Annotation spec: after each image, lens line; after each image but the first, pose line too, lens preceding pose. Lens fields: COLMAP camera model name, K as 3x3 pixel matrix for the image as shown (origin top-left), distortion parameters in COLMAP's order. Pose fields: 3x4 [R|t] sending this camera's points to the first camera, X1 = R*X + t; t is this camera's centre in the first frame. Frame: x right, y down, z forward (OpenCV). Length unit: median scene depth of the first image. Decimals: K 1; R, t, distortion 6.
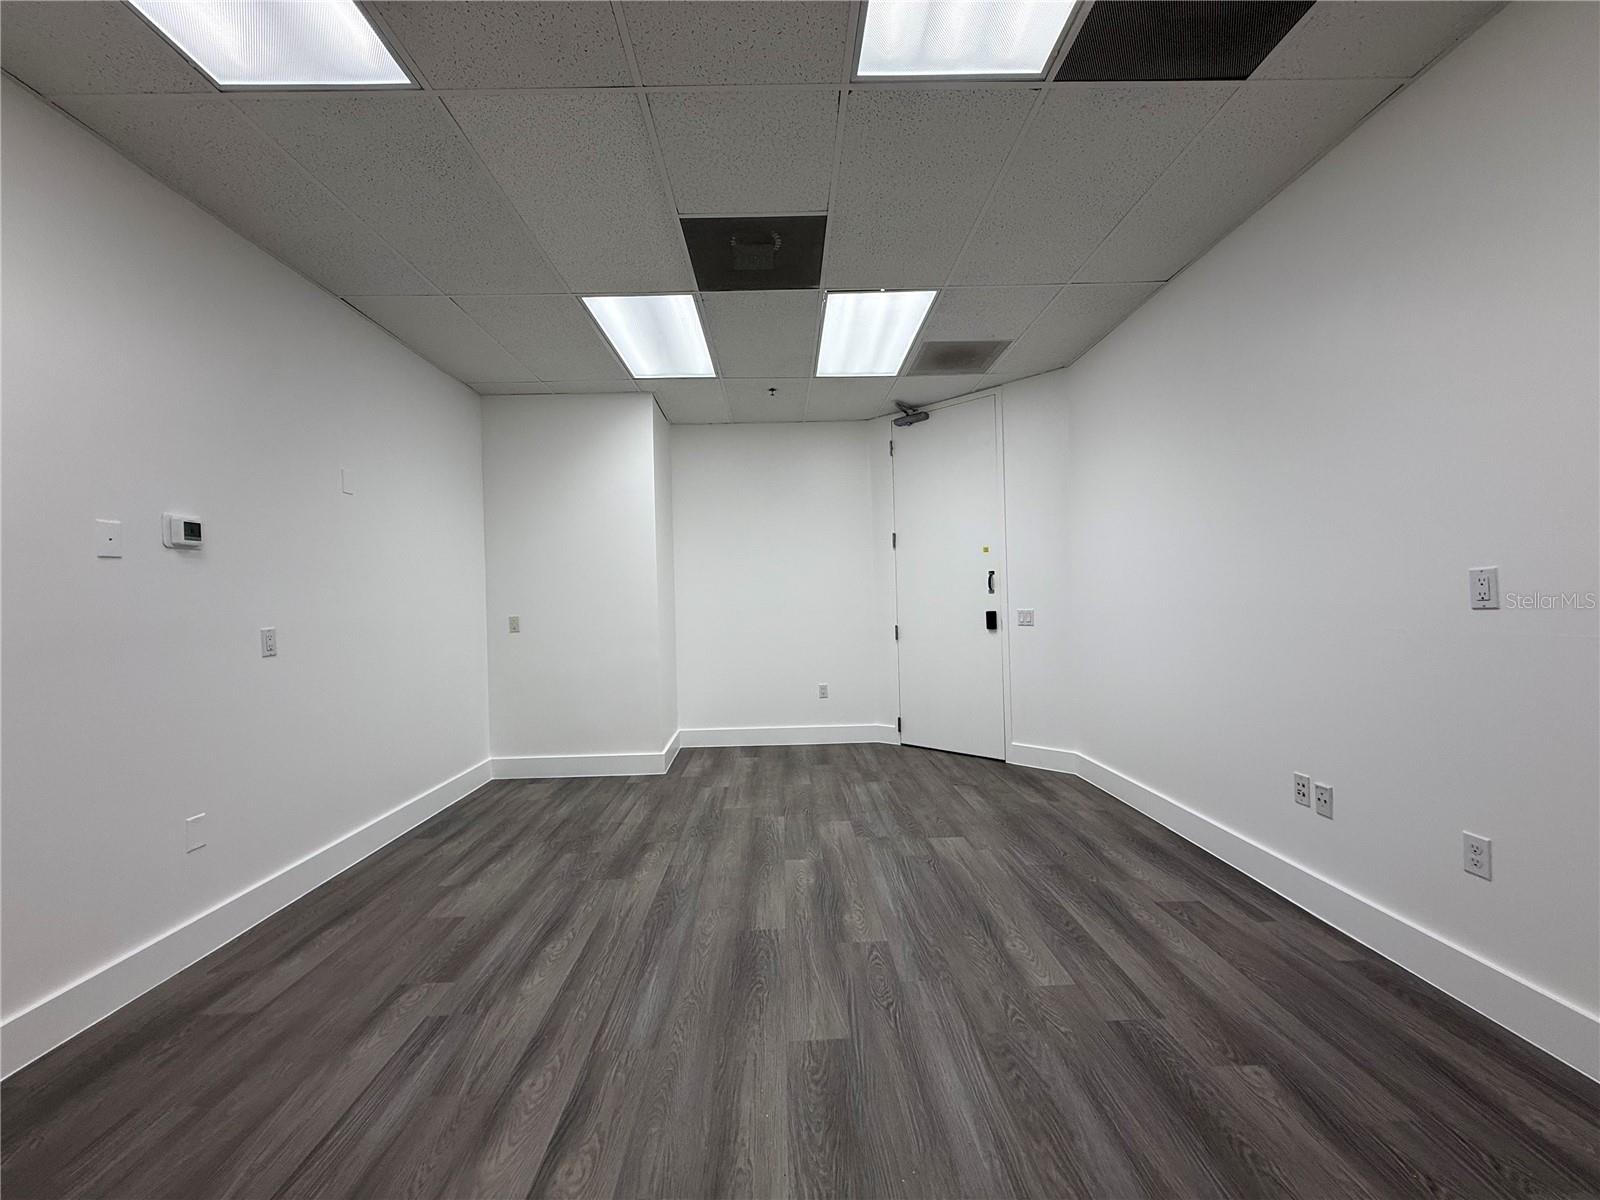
lens RADIAL K [[634.5, 0, 796.0], [0, 634.5, 601.9], [0, 0, 1]] dist [-0.001182, 0.000258]
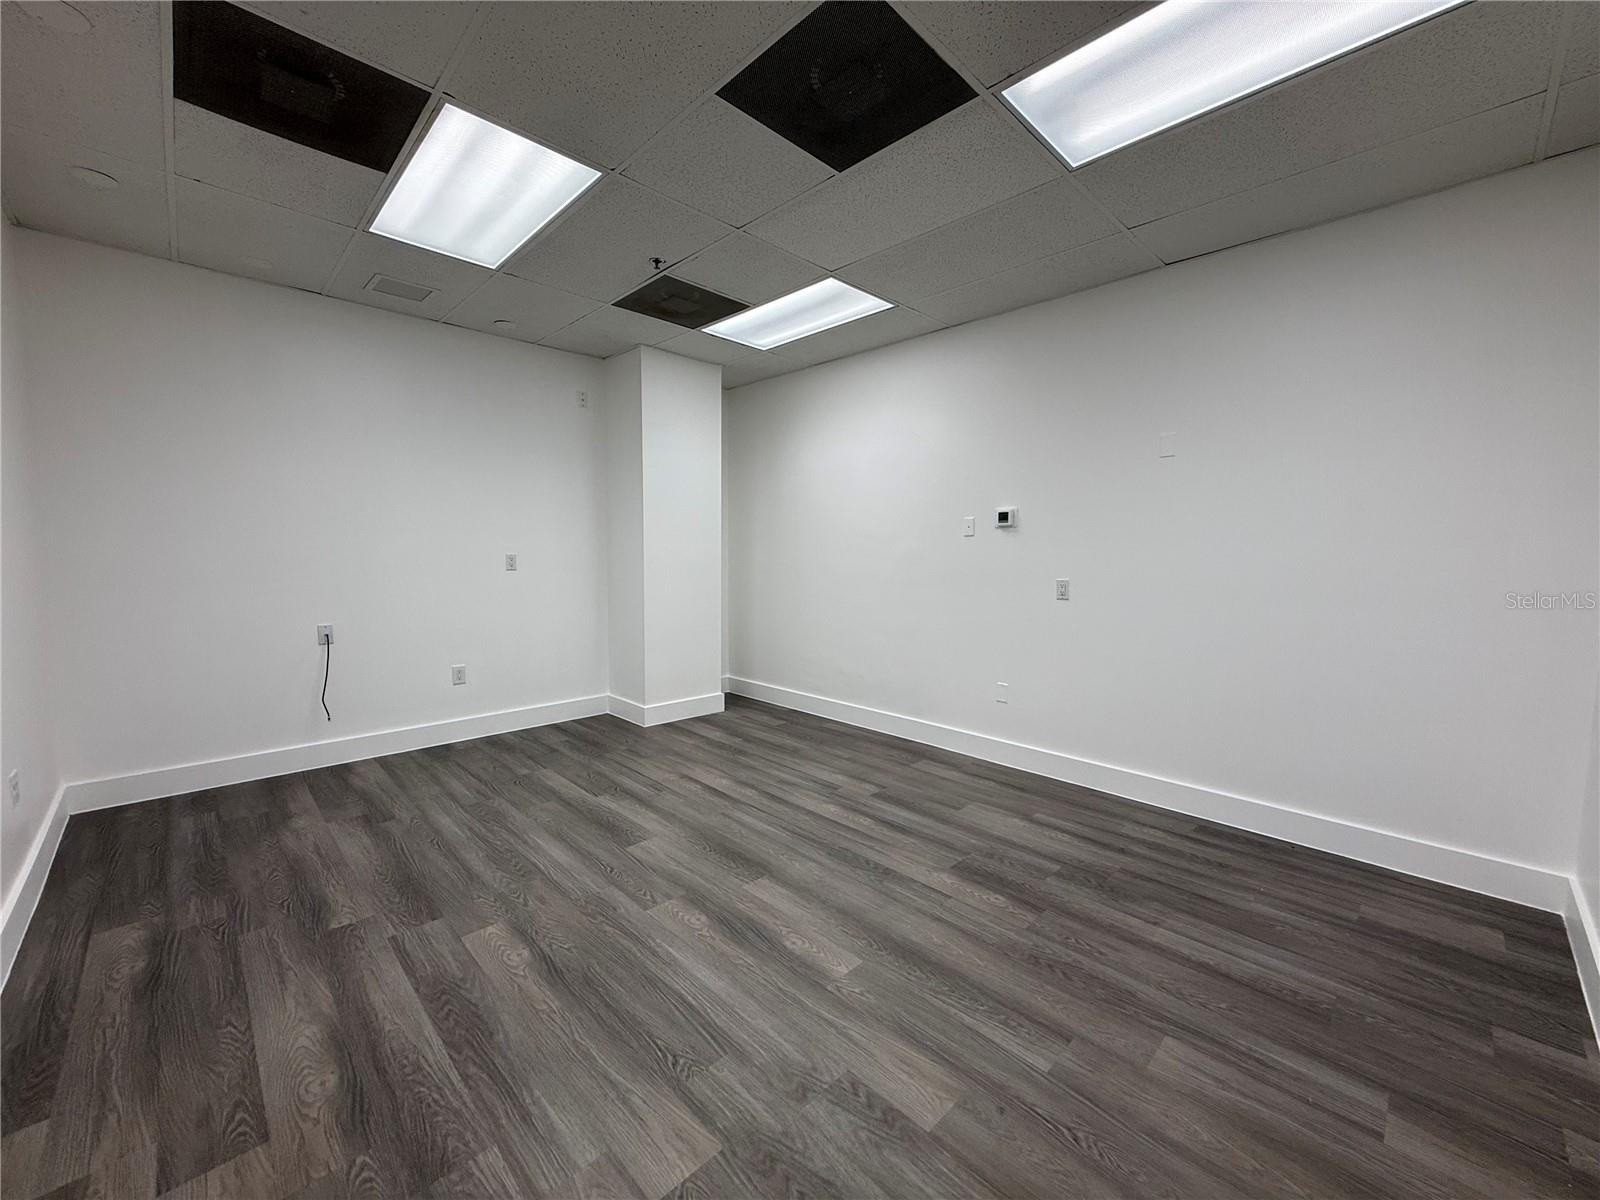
lens RADIAL K [[634.5, 0, 796.4], [0, 634.5, 602.1], [0, 0, 1]] dist [-0.001182, 0.000258]
pose [[-0.732838, 0.080060, -0.675676, 0.474122], [0.010275, 0.994242, 0.106663, -0.055225], [0.680325, 0.071225, -0.729441, 1.436529]]
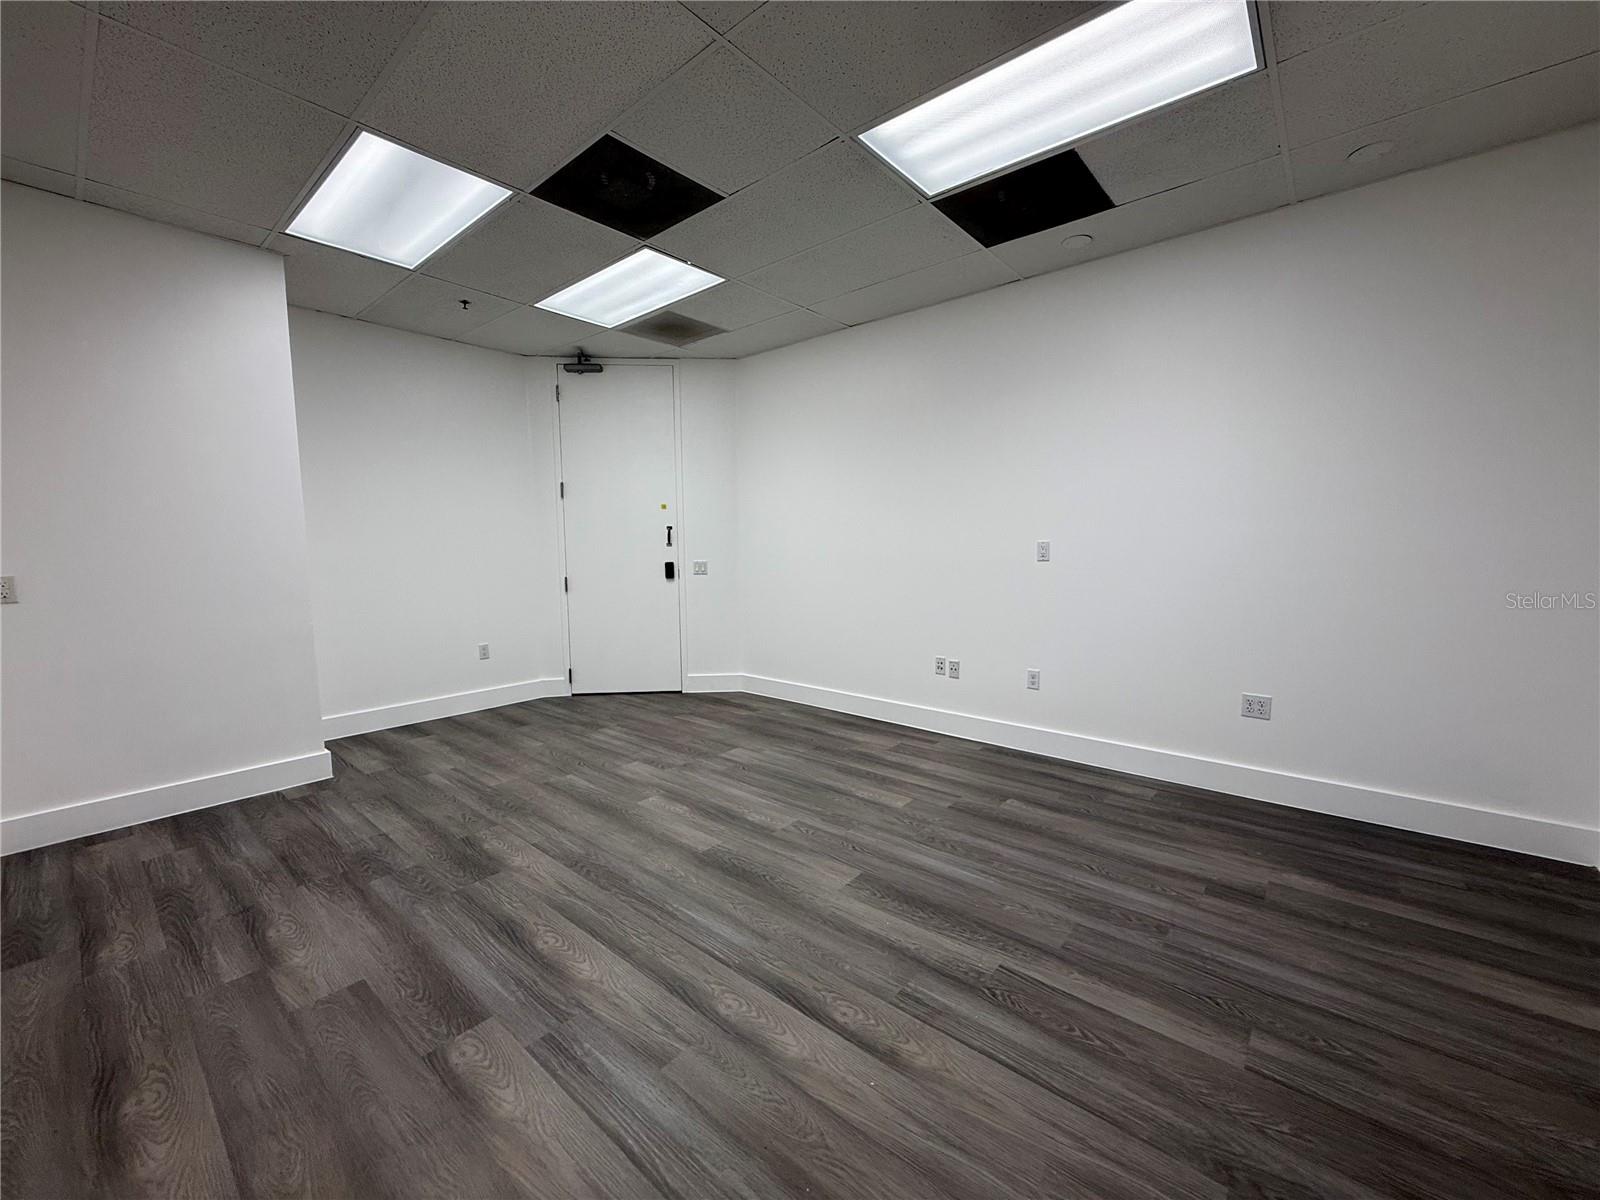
lens RADIAL K [[634.5, 0, 796.2], [0, 634.5, 602.0], [0, 0, 1]] dist [-0.001182, 0.000258]
pose [[0.666208, -0.052572, 0.743911, -0.606477], [-0.007434, 0.996994, 0.077116, -0.005380], [-0.745729, -0.056905, 0.663815, 0.130124]]
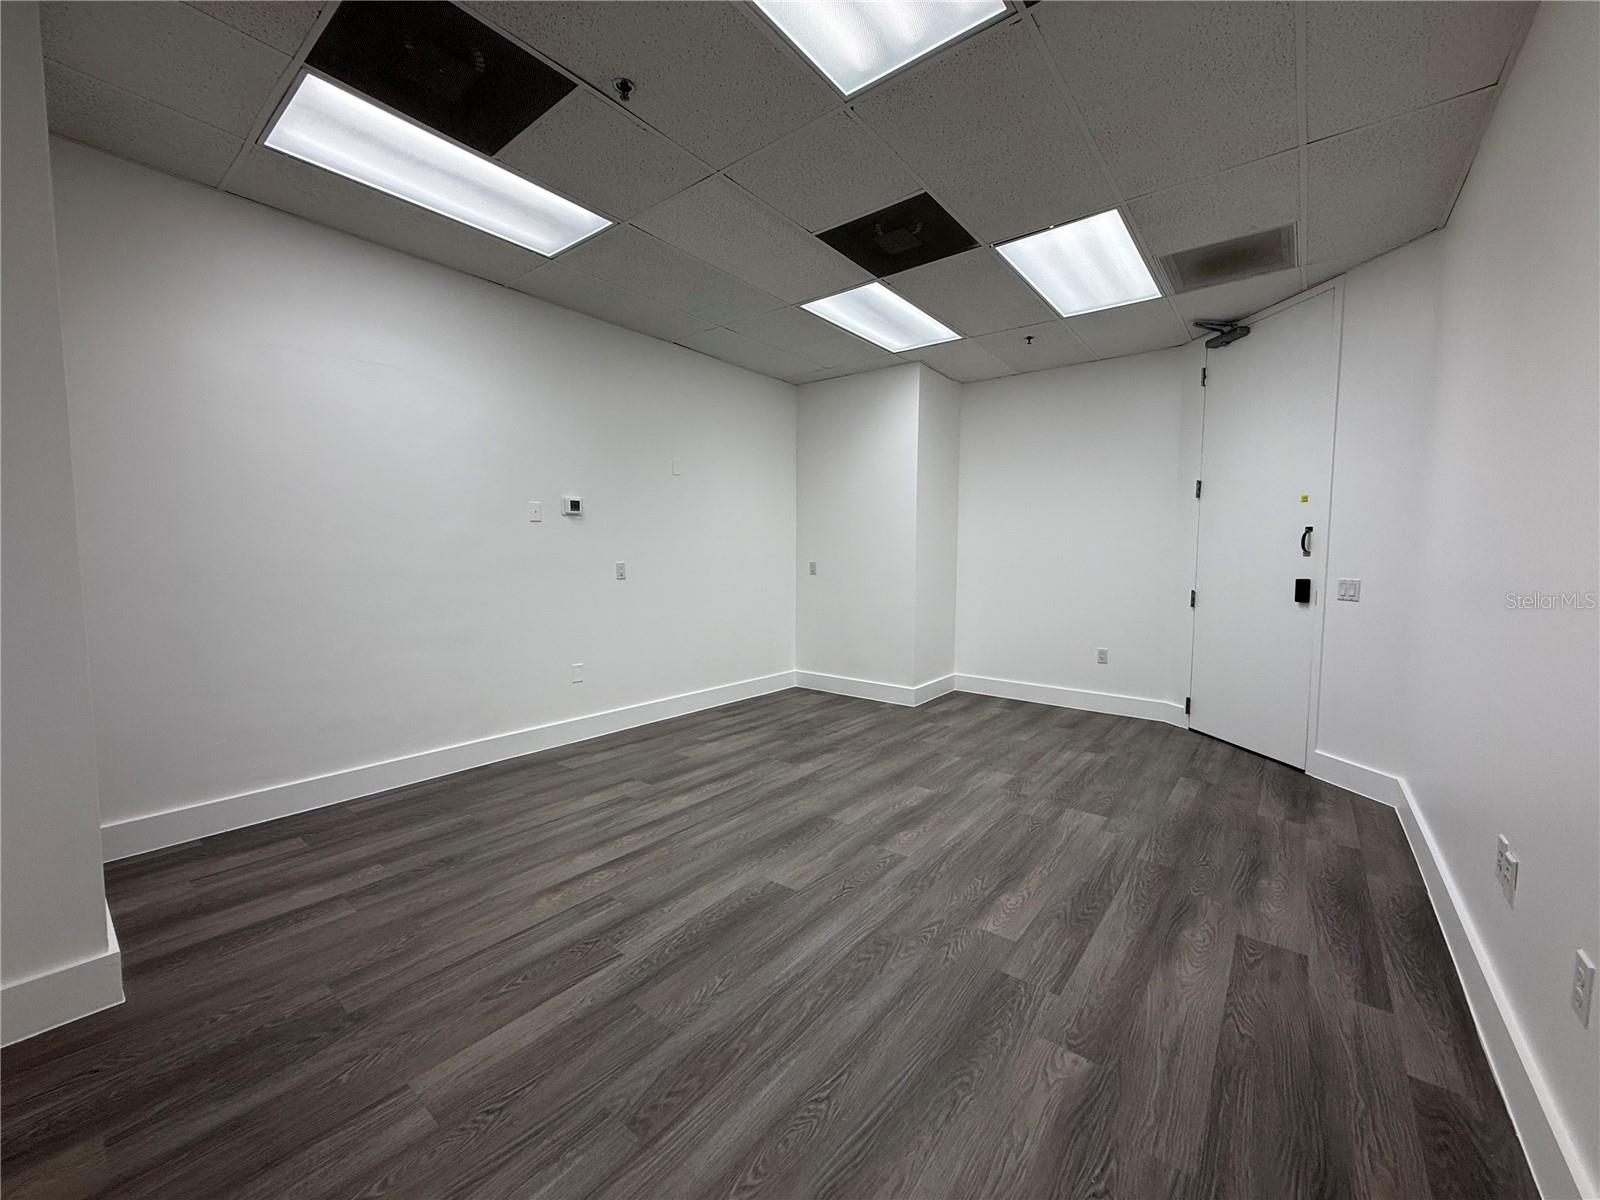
lens RADIAL K [[634.5, 0, 794.2], [0, 634.5, 601.3], [0, 0, 1]] dist [-0.001182, 0.000258]
pose [[0.766652, 0.078041, -0.637303, 0.517399], [-0.028346, 0.995732, 0.087834, -0.013673], [0.641437, -0.049273, 0.765592, 0.012746]]
